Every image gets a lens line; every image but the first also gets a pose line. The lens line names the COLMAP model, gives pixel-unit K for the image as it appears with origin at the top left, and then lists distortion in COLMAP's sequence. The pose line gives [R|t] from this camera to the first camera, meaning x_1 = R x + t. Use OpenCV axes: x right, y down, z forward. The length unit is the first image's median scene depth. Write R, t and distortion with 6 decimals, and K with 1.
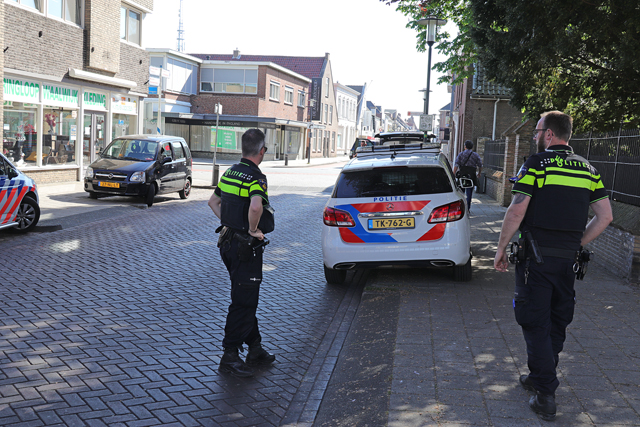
lens RADIAL K [[713.9, 0, 320.0], [0, 713.9, 213.5], [0, 0, 1]] dist [-0.003878, 0.008571]
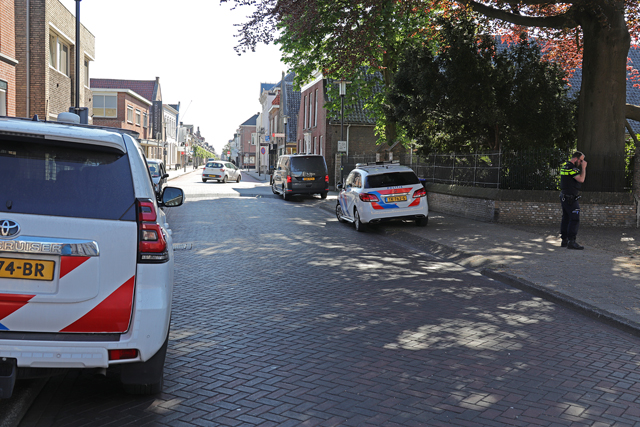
lens RADIAL K [[713.9, 0, 320.0], [0, 713.9, 213.5], [0, 0, 1]] dist [-0.003878, 0.008571]
pose [[0.953149, -0.047338, 0.298774, -0.308002], [0.052624, 0.998568, -0.009666, 0.026785], [-0.297888, 0.024936, 0.954275, -0.392045]]
